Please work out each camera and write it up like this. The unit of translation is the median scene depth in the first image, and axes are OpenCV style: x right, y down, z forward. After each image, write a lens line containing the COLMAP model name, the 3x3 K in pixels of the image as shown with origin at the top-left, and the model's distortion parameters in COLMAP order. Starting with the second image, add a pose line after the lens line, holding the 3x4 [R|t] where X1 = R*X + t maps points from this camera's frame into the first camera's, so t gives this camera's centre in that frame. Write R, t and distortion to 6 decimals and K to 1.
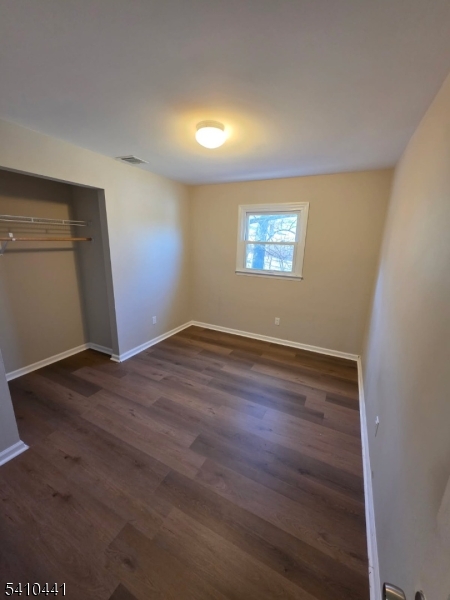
lens RADIAL K [[239.3, 0, 227.2], [0, 239.3, 299.7], [0, 0, 1]] dist [-0.014013, 0.004011]
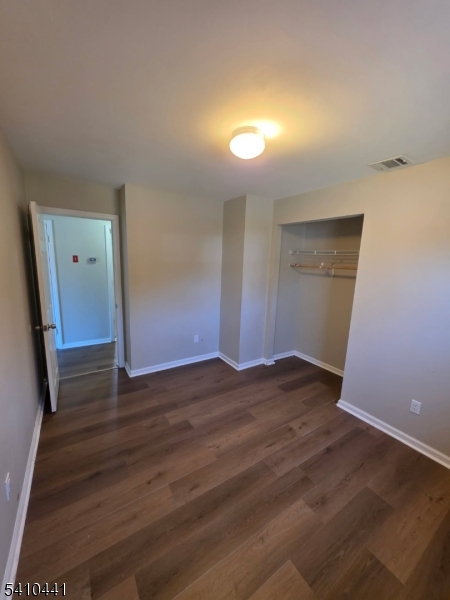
lens RADIAL K [[239.3, 0, 227.2], [0, 239.3, 299.7], [0, 0, 1]] dist [-0.014013, 0.004011]
pose [[-0.502872, 0.101352, -0.858398, 0.568047], [-0.258026, 0.930219, 0.260990, -0.272333], [0.824950, 0.352734, -0.441630, 1.120981]]
